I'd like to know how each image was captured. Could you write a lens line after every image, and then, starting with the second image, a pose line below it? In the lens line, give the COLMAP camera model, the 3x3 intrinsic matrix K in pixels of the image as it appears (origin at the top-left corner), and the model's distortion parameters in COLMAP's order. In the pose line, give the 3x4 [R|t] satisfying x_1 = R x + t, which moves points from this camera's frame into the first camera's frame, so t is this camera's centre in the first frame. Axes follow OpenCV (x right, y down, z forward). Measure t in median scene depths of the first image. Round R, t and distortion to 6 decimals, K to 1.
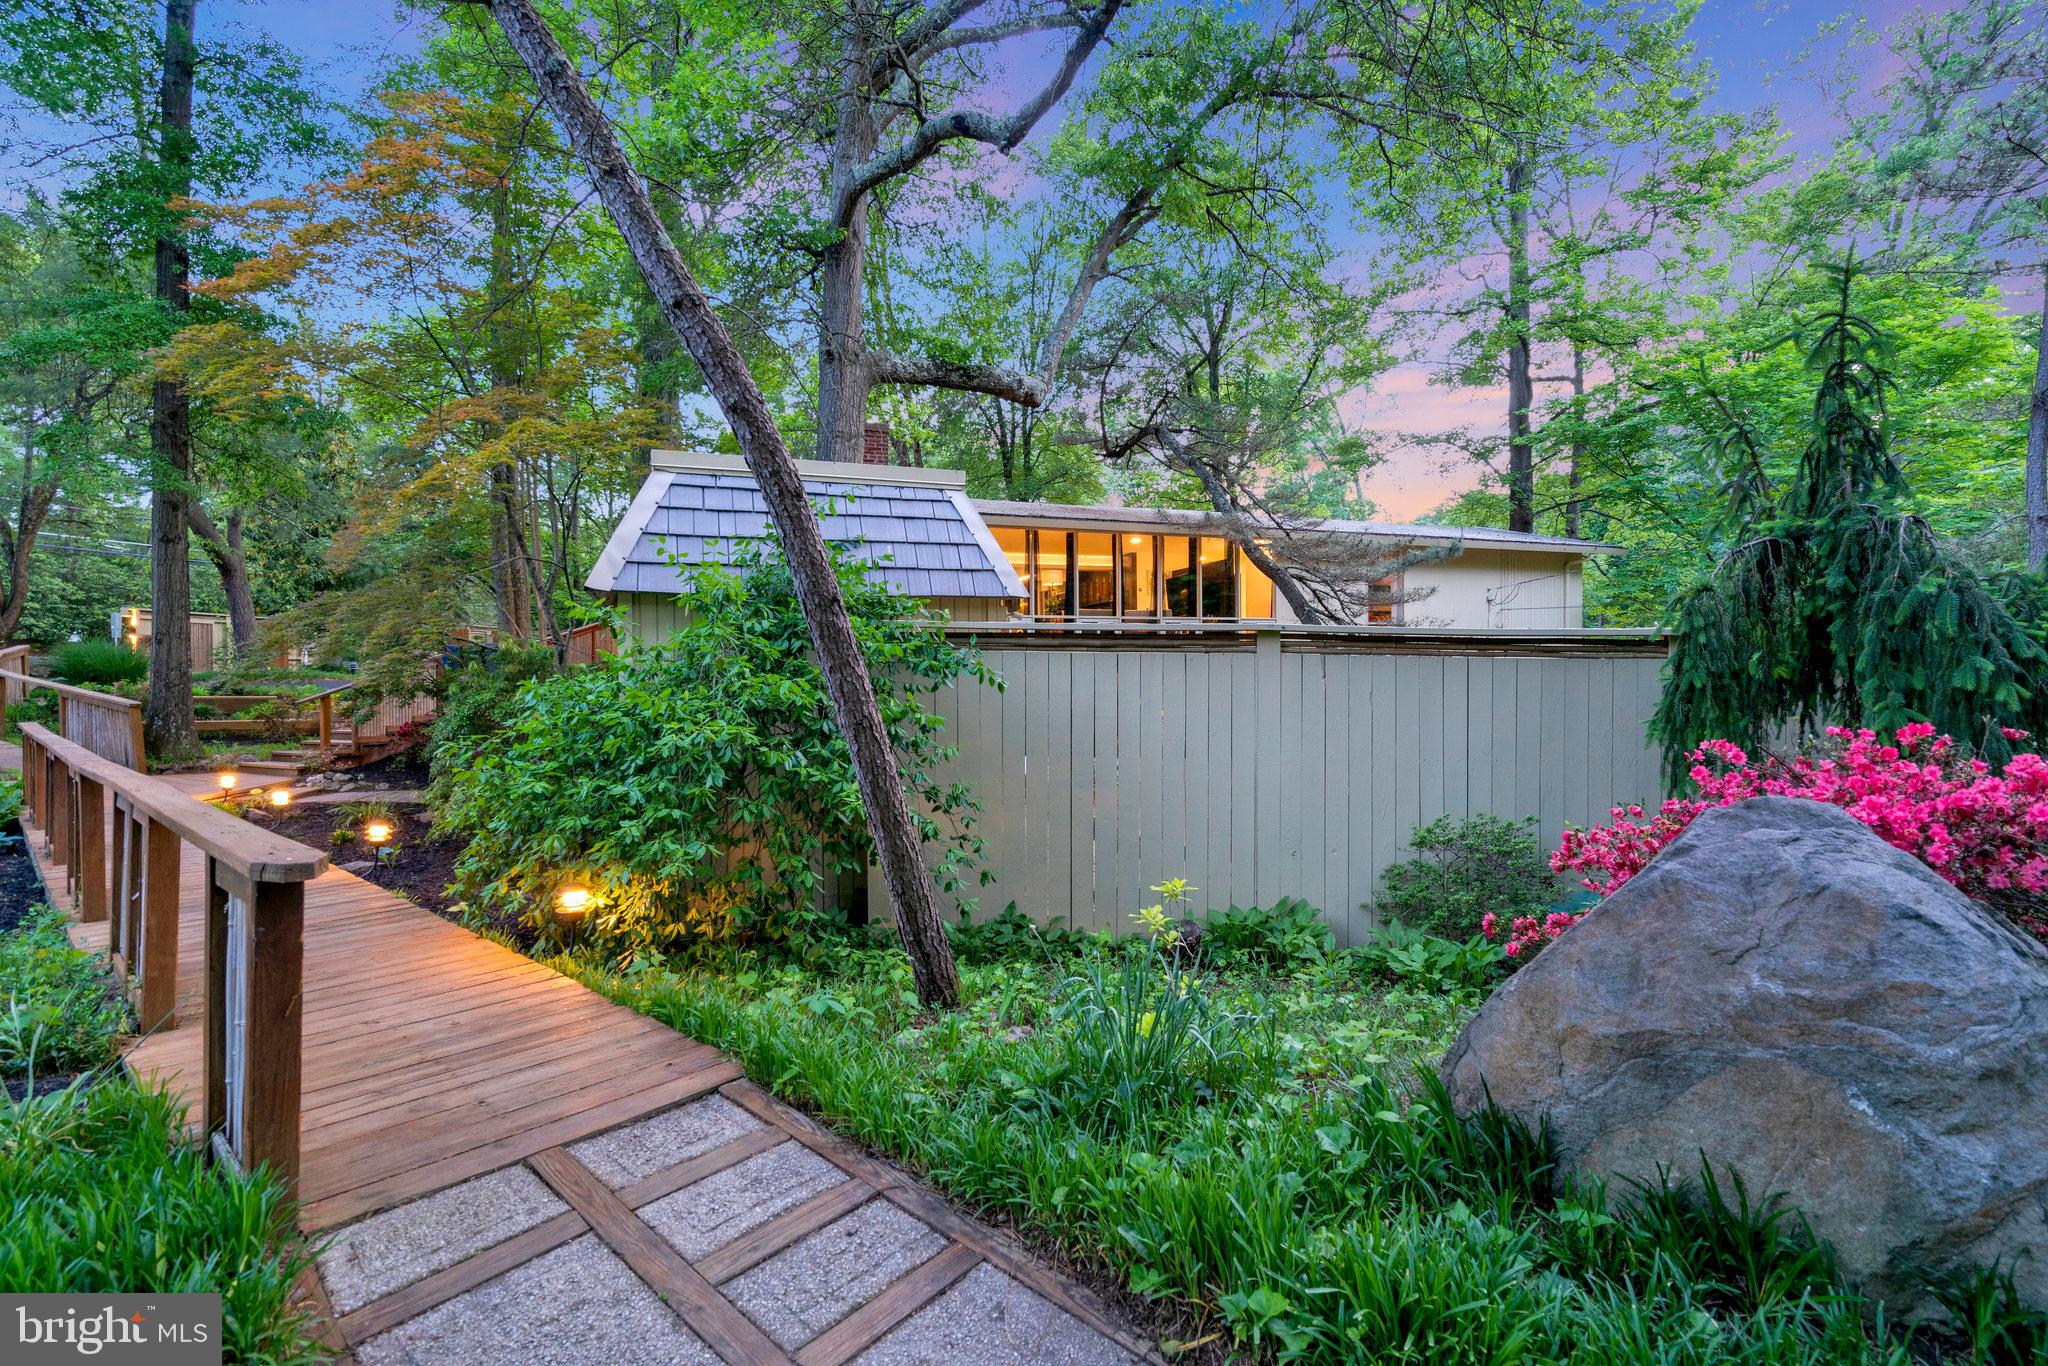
lens RADIAL K [[929.4, 0, 1002.7], [0, 929.4, 661.7], [0, 0, 1]] dist [-0.002686, -0.000734]
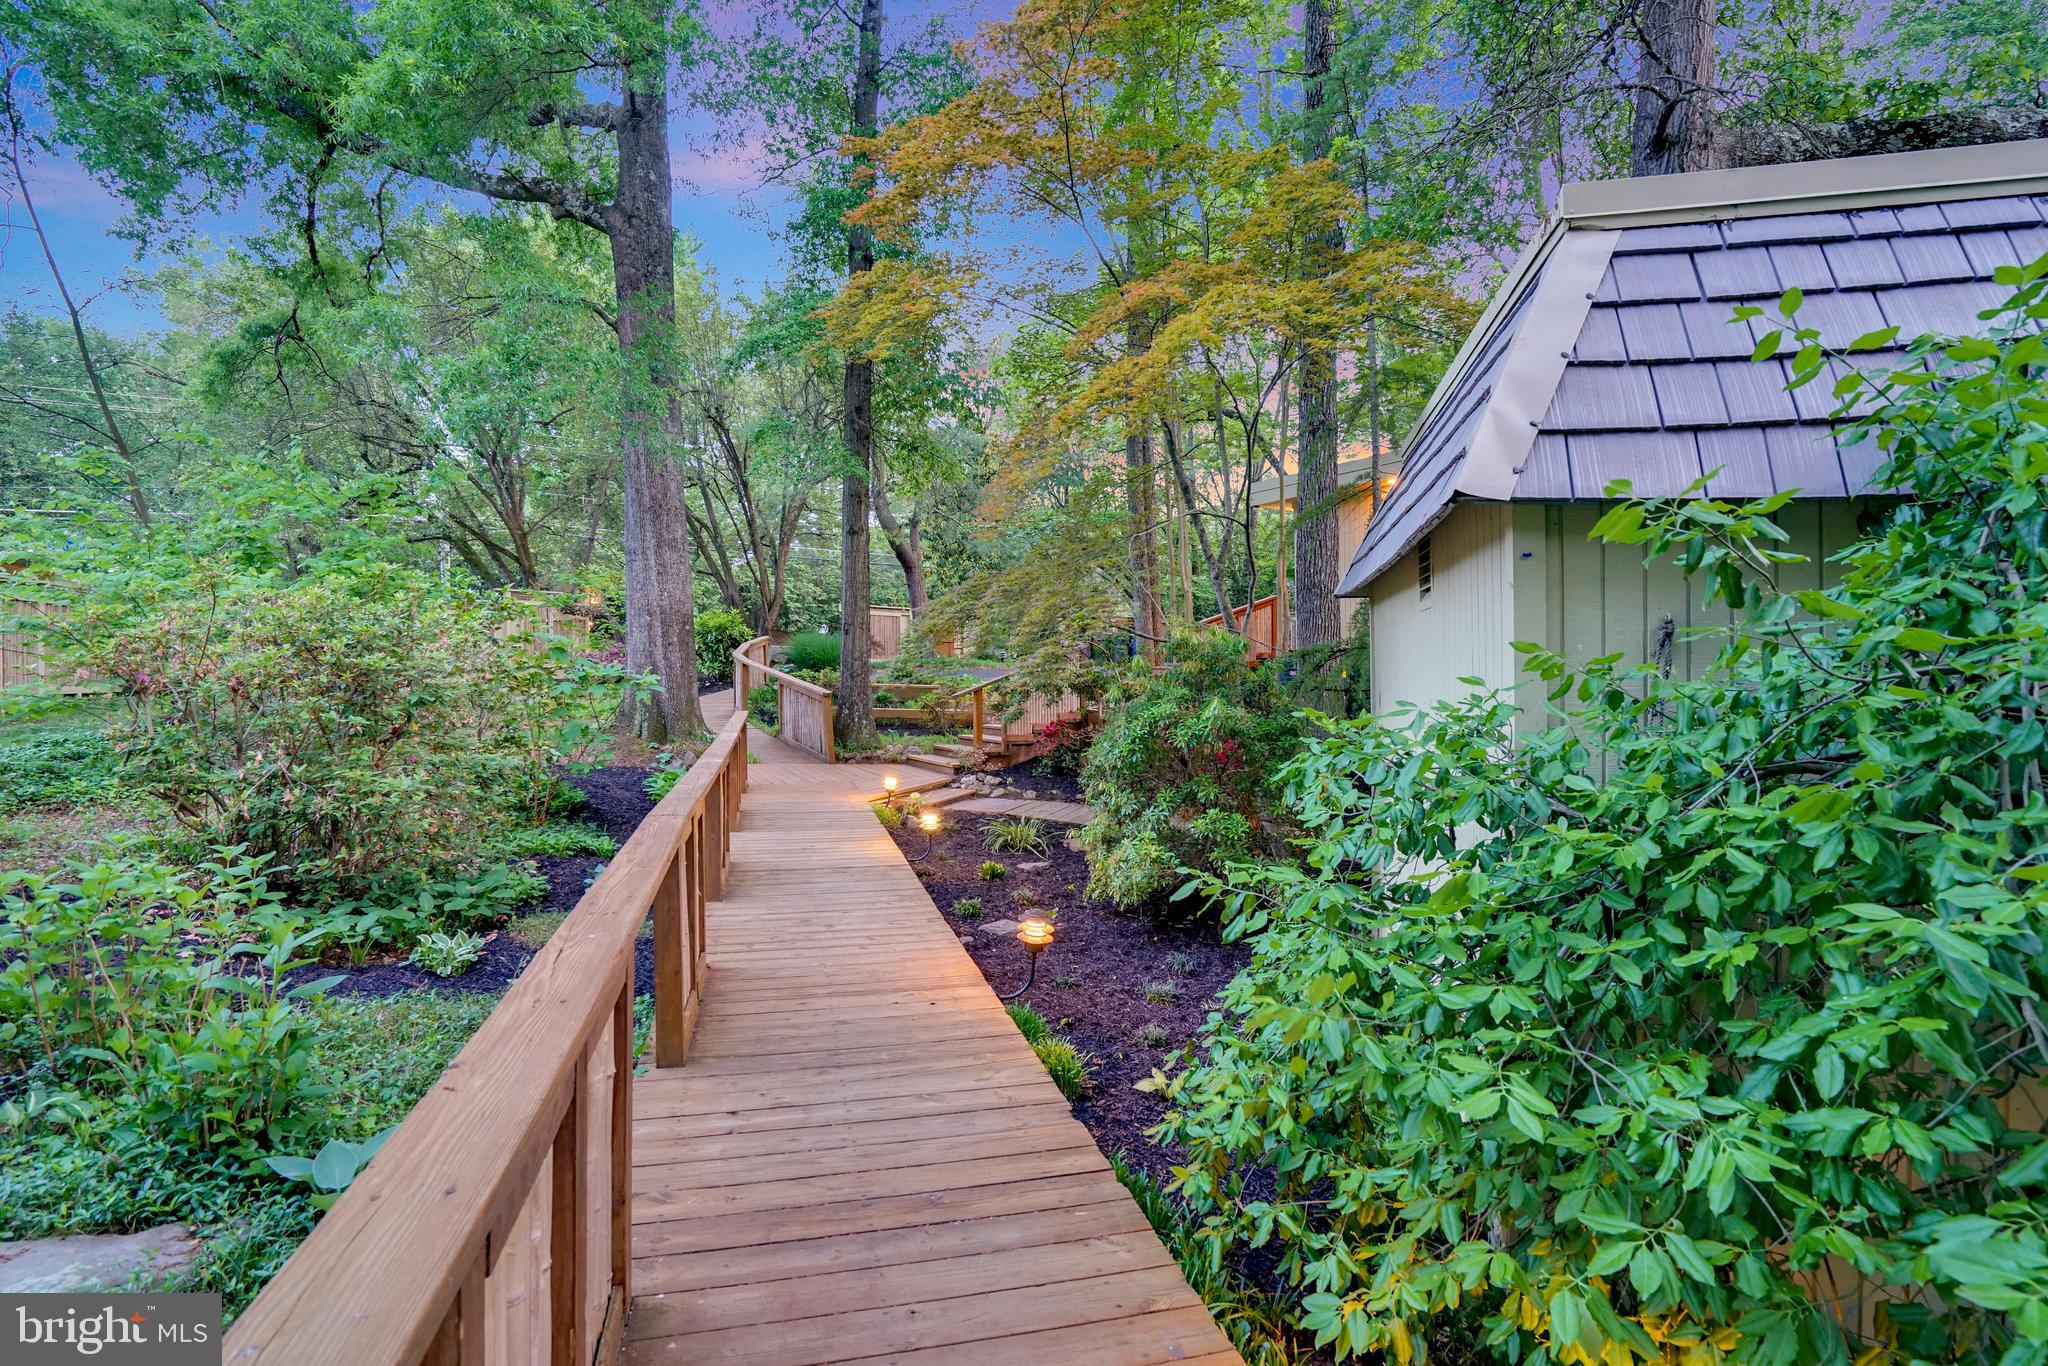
lens RADIAL K [[929.4, 0, 1002.7], [0, 929.4, 661.7], [0, 0, 1]] dist [-0.002686, -0.000734]
pose [[0.819447, 0.011361, -0.573042, -0.182682], [-0.004099, 0.999894, 0.013962, -0.003946], [0.573140, -0.009092, 0.819407, 0.259943]]
